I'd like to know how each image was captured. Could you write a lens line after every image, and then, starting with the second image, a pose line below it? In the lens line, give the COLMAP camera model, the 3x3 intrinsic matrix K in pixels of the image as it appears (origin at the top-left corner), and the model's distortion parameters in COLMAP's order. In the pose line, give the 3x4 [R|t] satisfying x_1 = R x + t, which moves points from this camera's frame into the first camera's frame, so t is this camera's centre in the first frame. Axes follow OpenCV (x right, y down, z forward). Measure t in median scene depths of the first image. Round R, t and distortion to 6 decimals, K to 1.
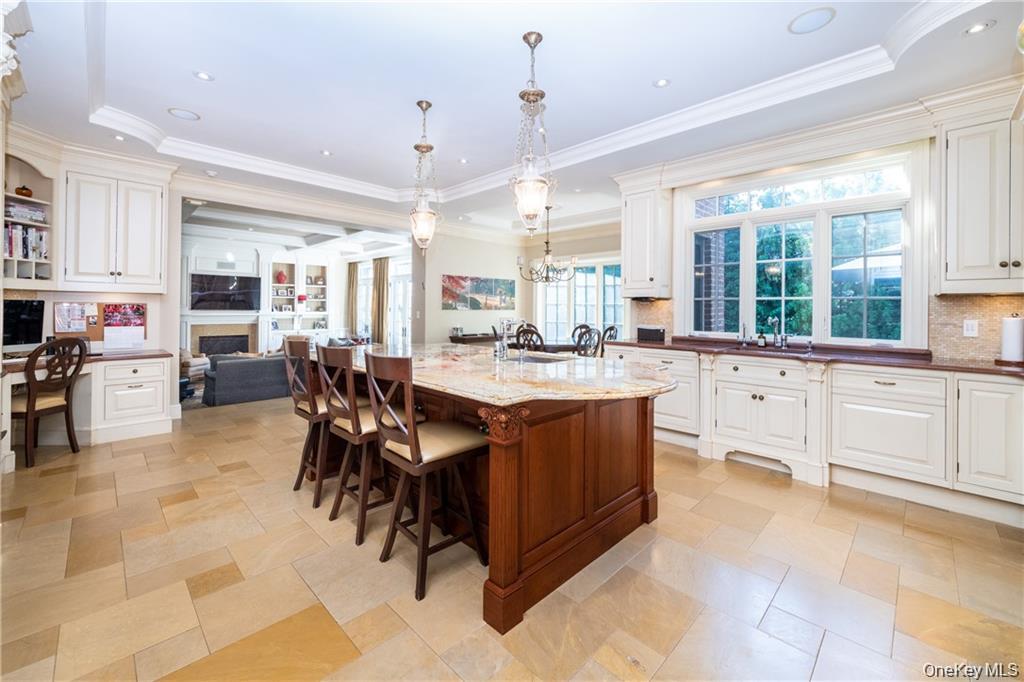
lens RADIAL K [[411.6, 0, 497.2], [0, 411.6, 306.5], [0, 0, 1]] dist [-0.001578, -0.000180]
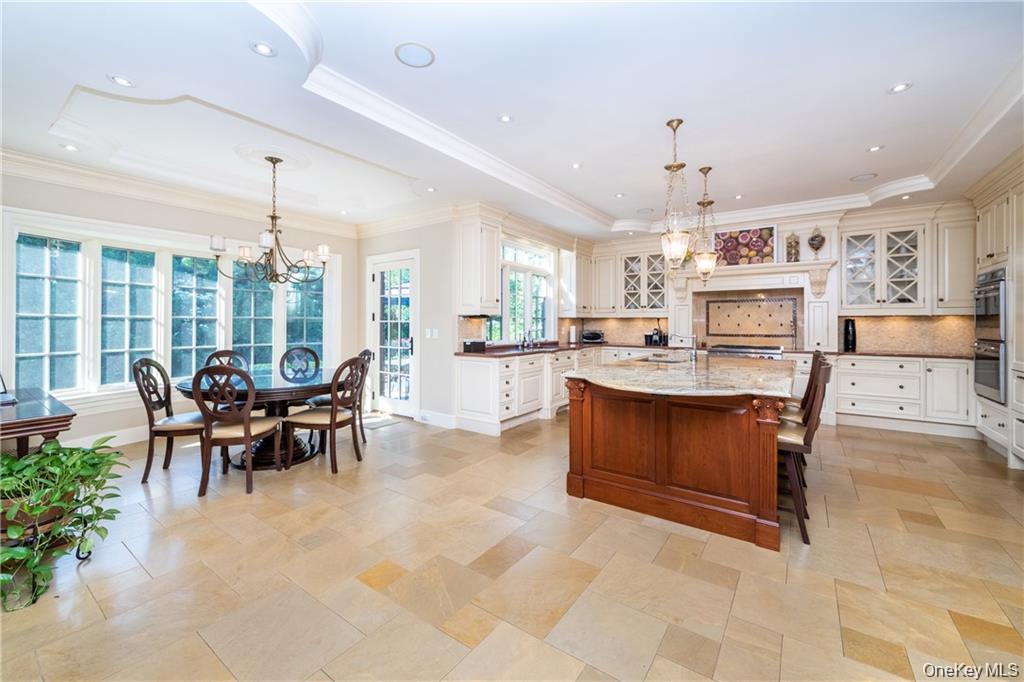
lens RADIAL K [[411.6, 0, 496.3], [0, 411.6, 322.0], [0, 0, 1]] dist [-0.001578, -0.000180]
pose [[-0.167207, -0.000398, 0.985922, -1.238097], [-0.002189, 0.999998, 0.000032, -0.005391], [-0.985919, -0.002152, -0.167207, 1.803270]]
